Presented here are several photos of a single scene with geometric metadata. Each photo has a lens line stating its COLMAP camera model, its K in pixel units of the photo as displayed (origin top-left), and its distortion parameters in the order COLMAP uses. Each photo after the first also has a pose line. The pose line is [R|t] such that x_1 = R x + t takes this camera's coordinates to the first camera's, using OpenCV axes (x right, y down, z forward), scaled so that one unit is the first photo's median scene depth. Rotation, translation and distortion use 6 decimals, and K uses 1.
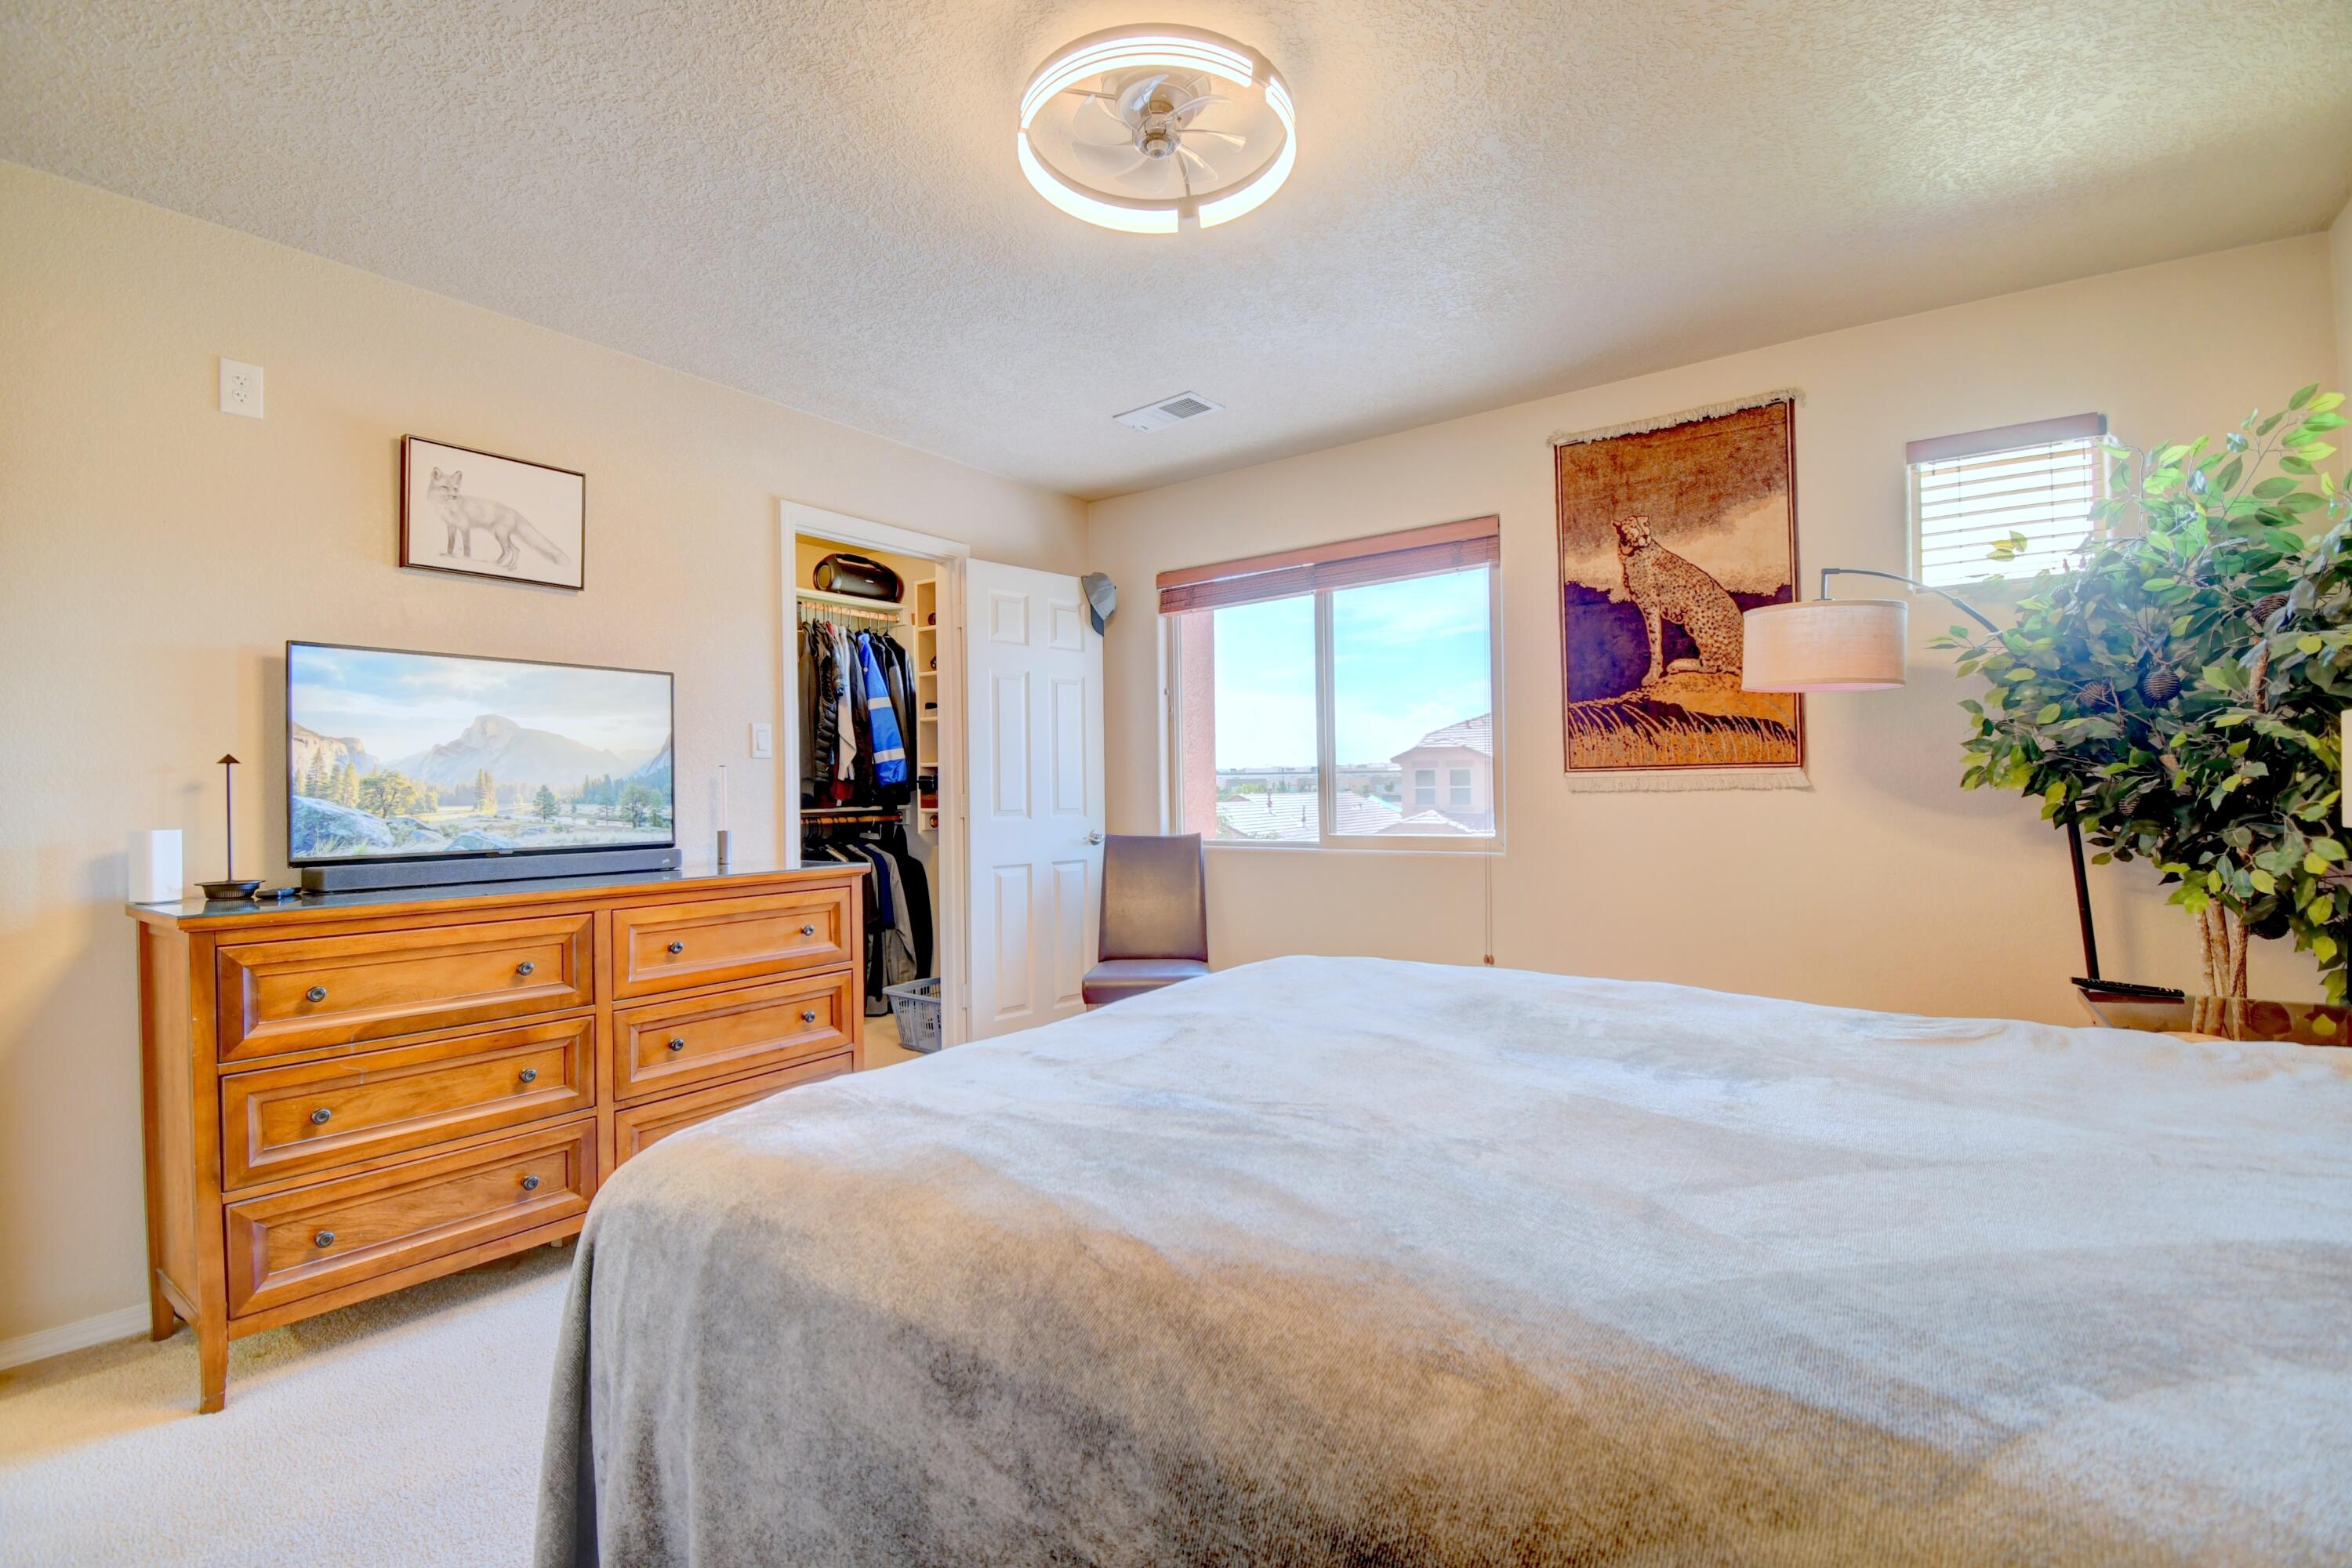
lens RADIAL K [[1030.0, 0, 1189.2], [0, 1030.0, 789.4], [0, 0, 1]] dist [-0.016955, -0.001172]
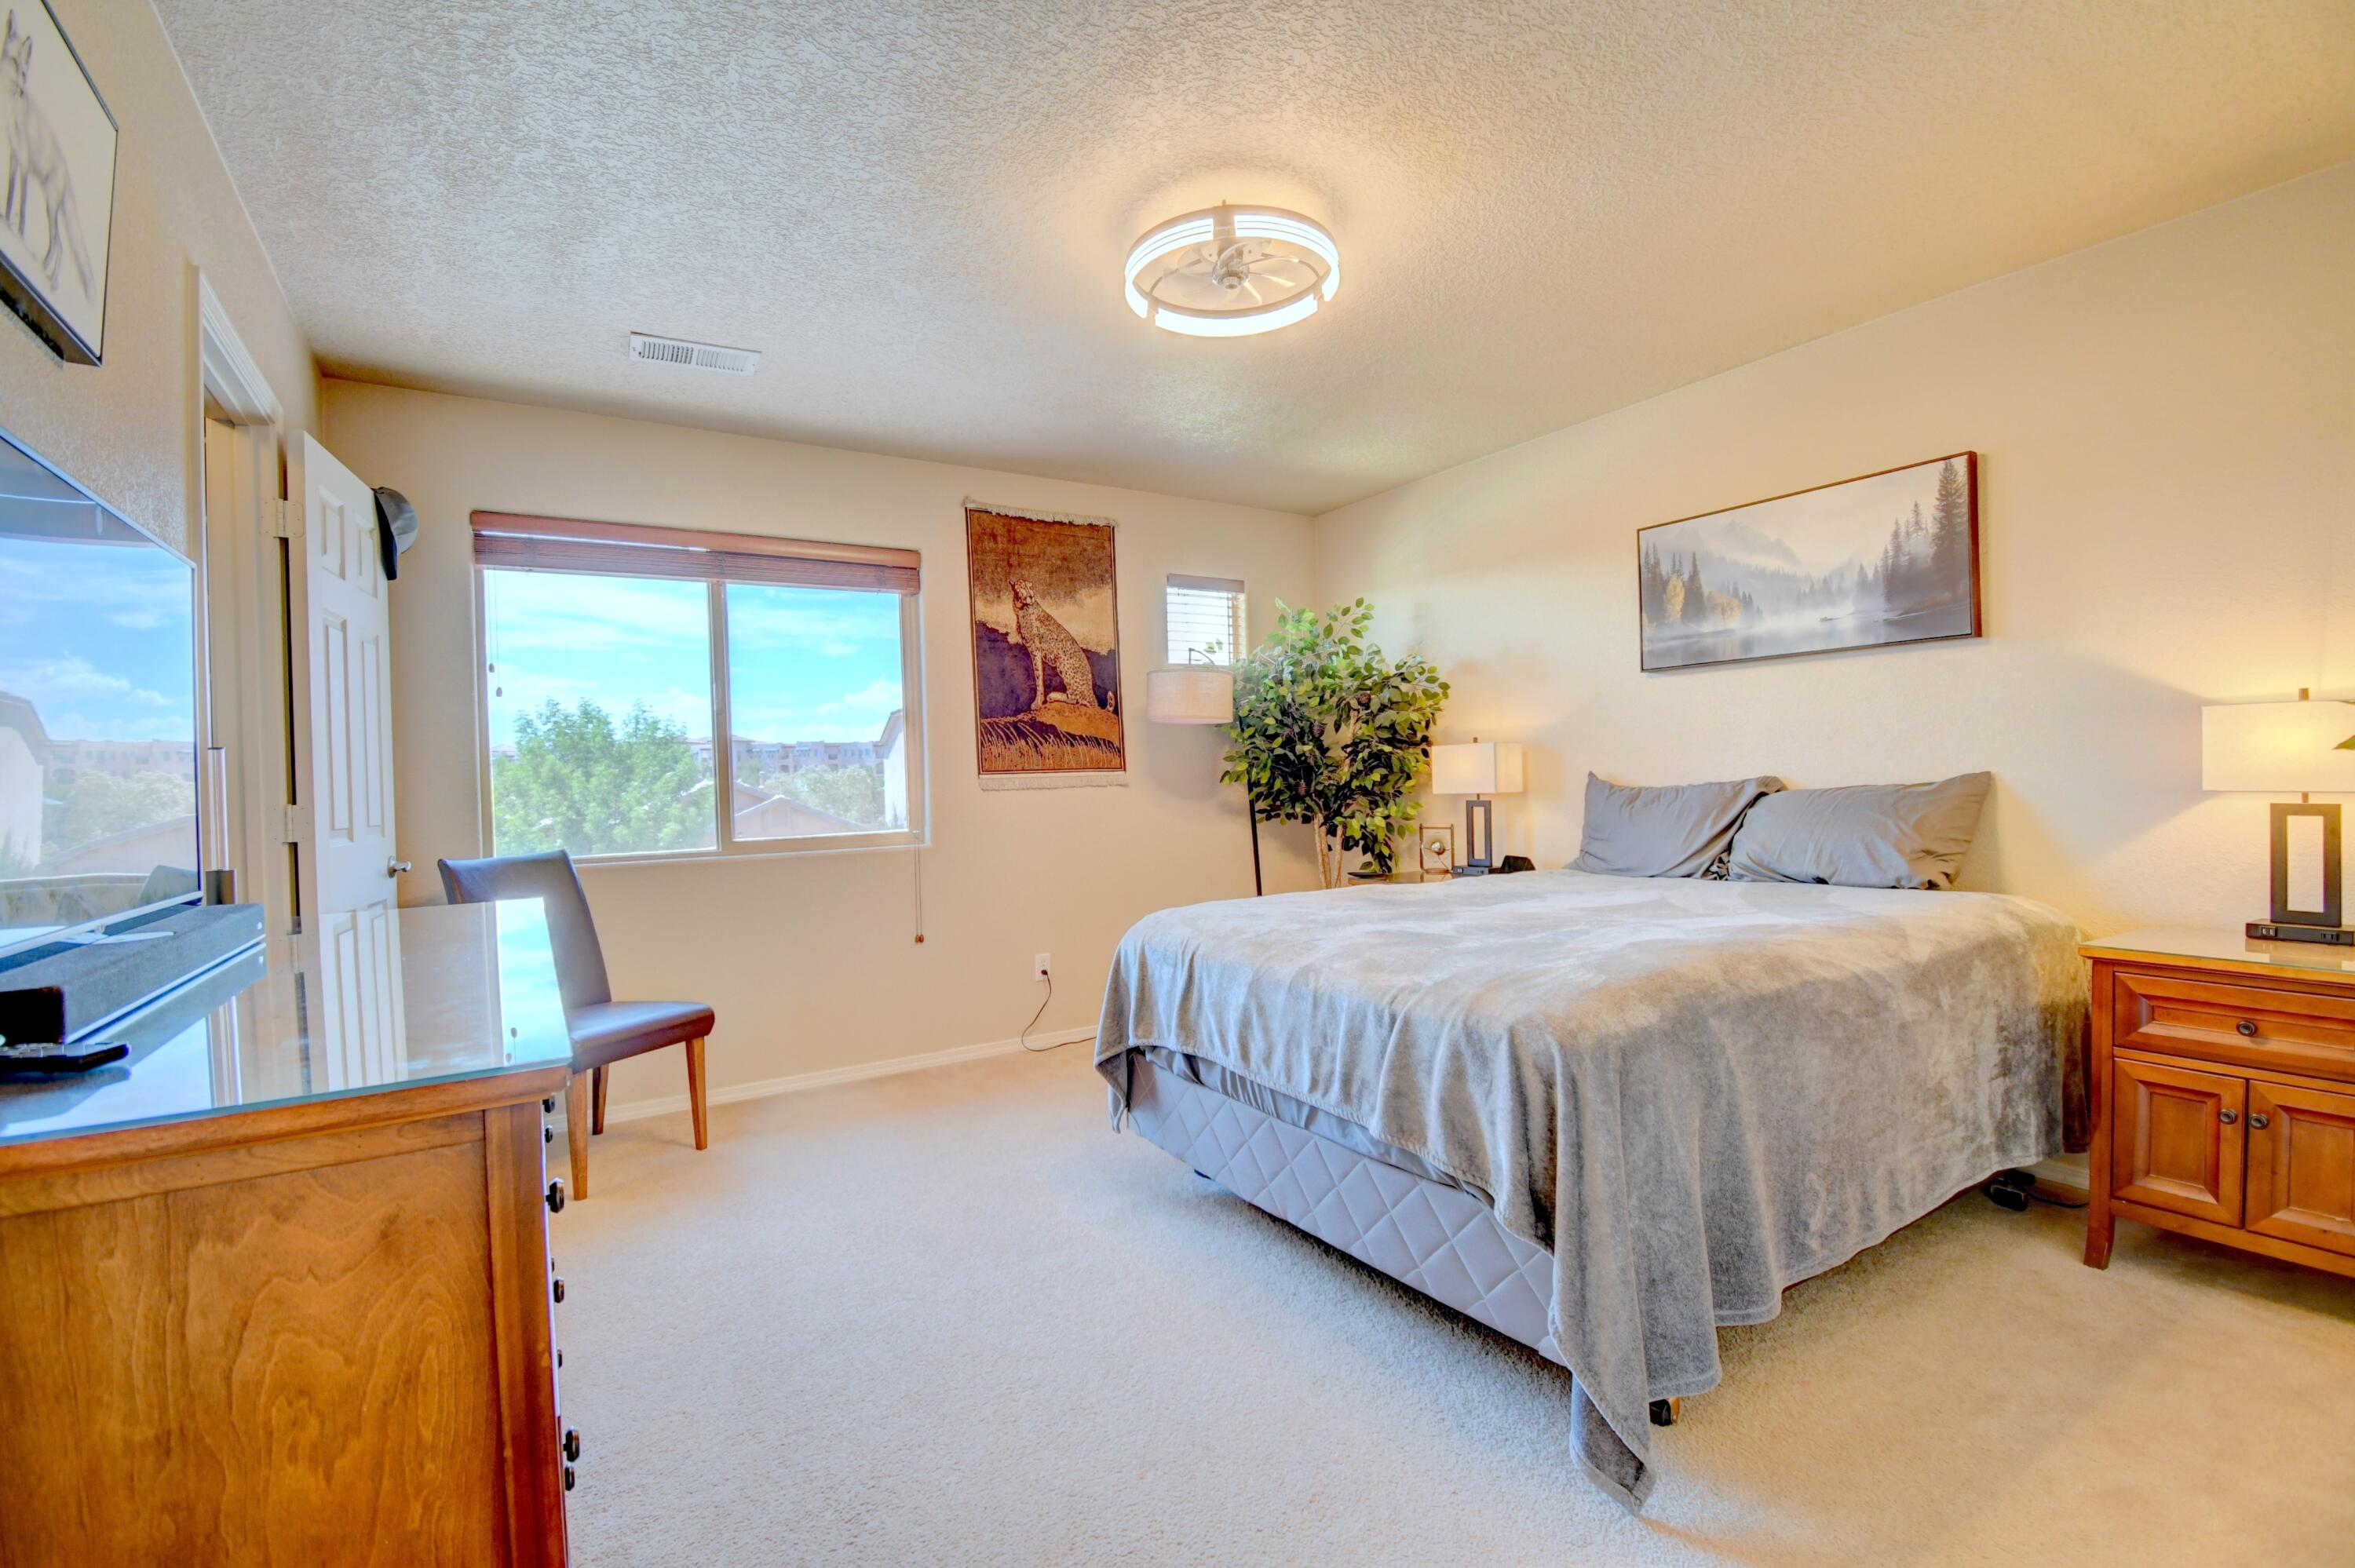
lens RADIAL K [[1031.2, 0, 1190.1], [0, 1031.2, 788.9], [0, 0, 1]] dist [-0.016955, -0.001172]
pose [[0.360102, -0.008849, 0.932871, -0.728581], [0.019796, 0.999802, 0.001842, 0.003409], [-0.932703, 0.017804, 0.360206, 0.329701]]
